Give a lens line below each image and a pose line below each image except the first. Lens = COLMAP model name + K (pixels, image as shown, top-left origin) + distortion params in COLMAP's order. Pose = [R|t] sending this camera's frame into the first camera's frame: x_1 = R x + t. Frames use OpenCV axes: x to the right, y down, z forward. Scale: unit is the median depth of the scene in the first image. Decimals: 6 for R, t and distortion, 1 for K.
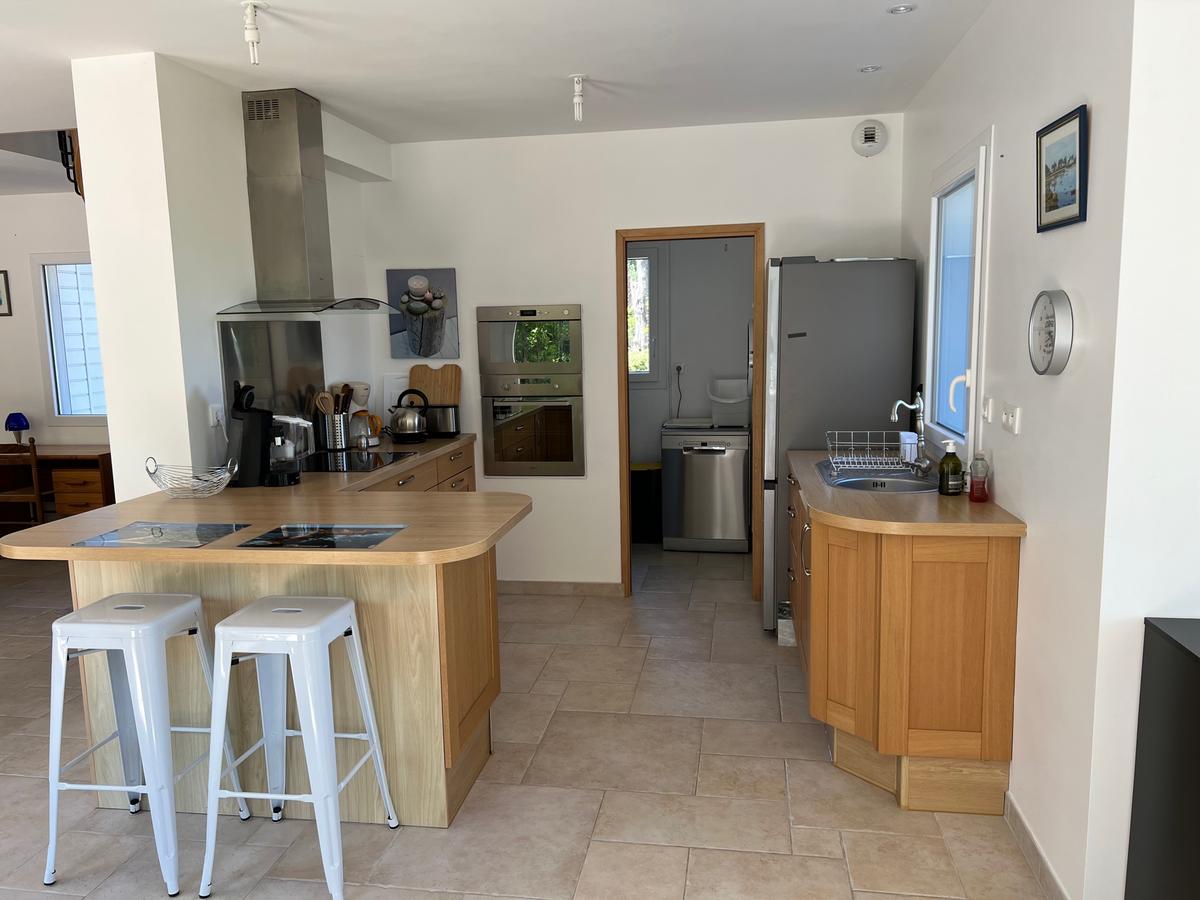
lens RADIAL K [[899.9, 0, 600.0], [0, 899.9, 450.0], [0, 0, 1]] dist [0.049069, -0.058393]
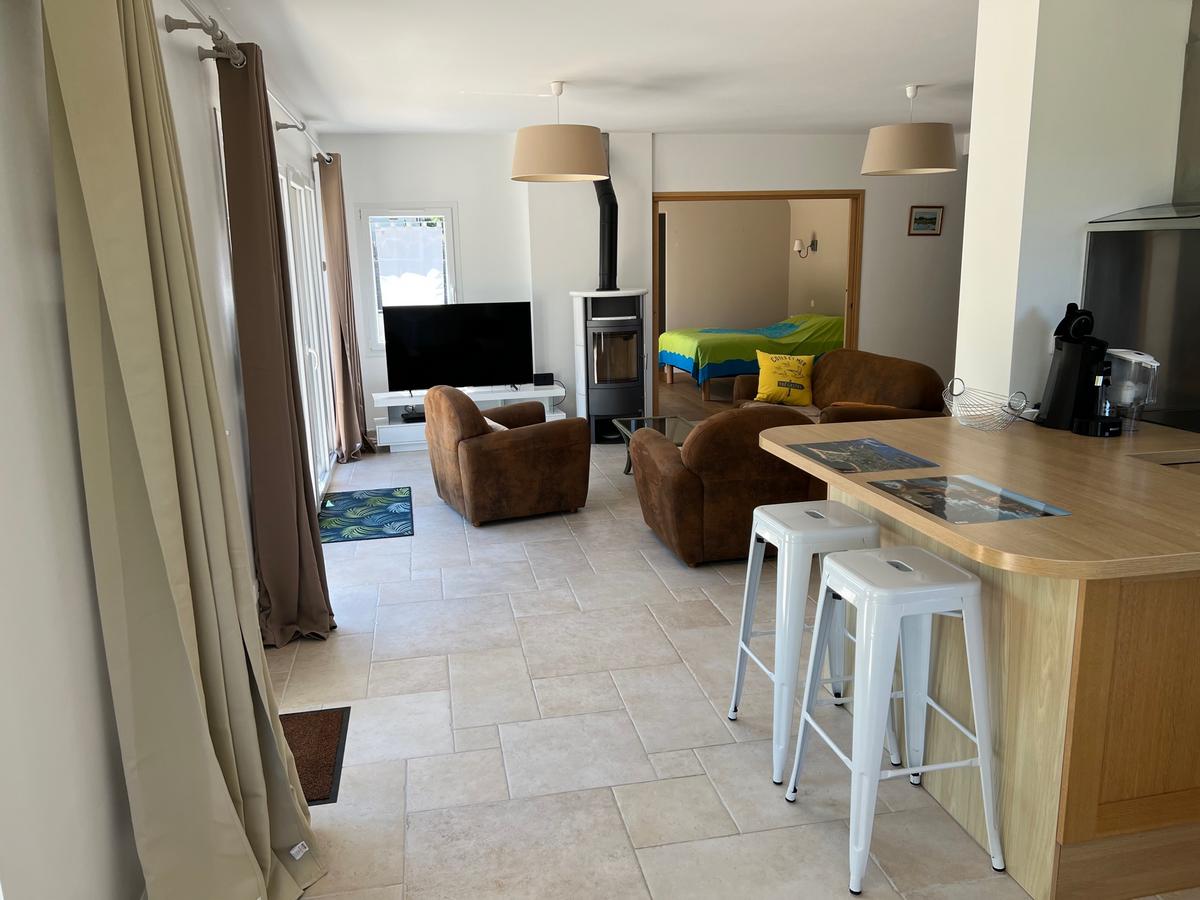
lens RADIAL K [[904.3, 0, 593.5], [0, 904.3, 452.0], [0, 0, 1]] dist [0.065743, -0.105588]
pose [[0.343009, 0.214967, -0.914404, 0.226175], [-0.118211, 0.975601, 0.185010, -0.040559], [0.931864, 0.044632, 0.360051, 0.251133]]
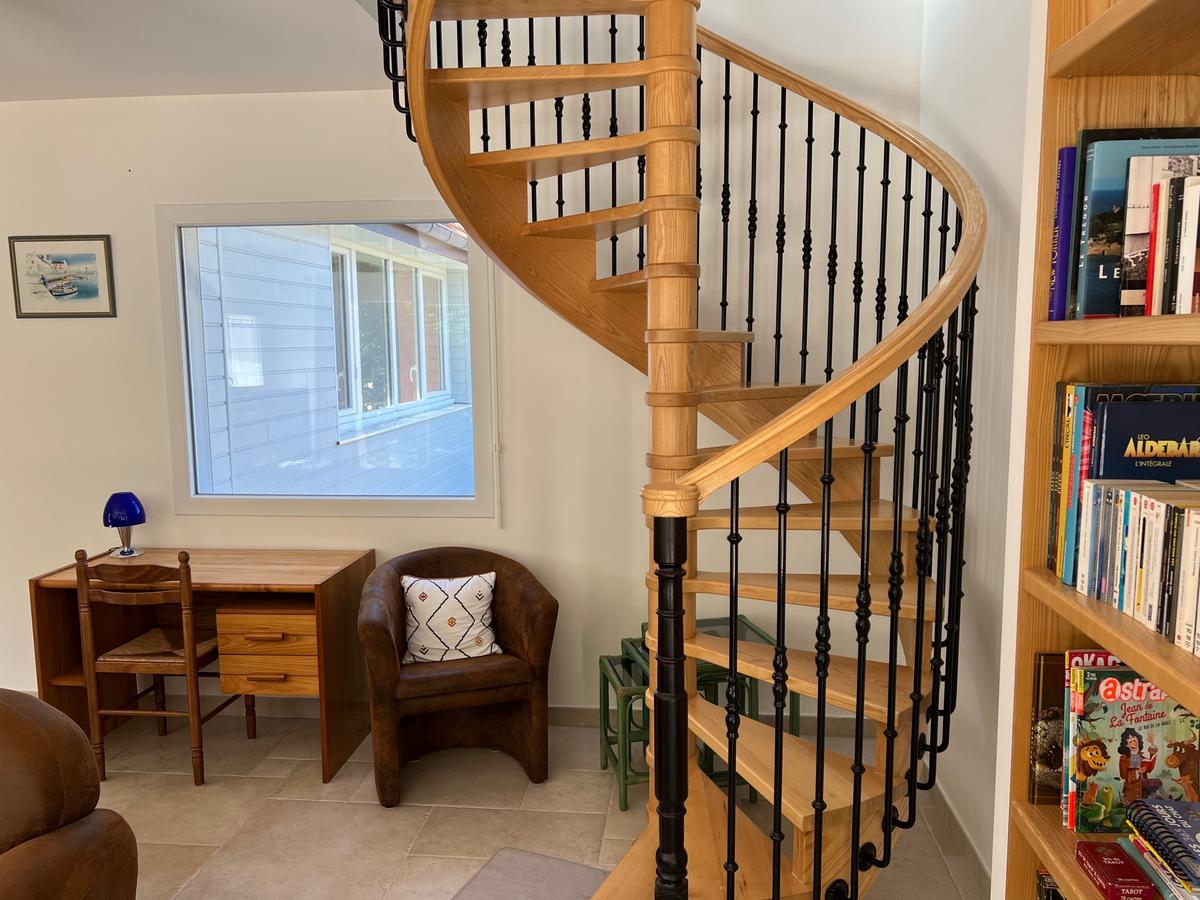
lens RADIAL K [[893.8, 0, 595.3], [0, 893.8, 454.2], [0, 0, 1]] dist [0.076751, -0.106976]
pose [[0.998500, 0.010121, 0.053800, -0.662905], [-0.009030, 0.999749, -0.020486, -0.094946], [-0.053994, 0.019970, 0.998342, 0.748646]]
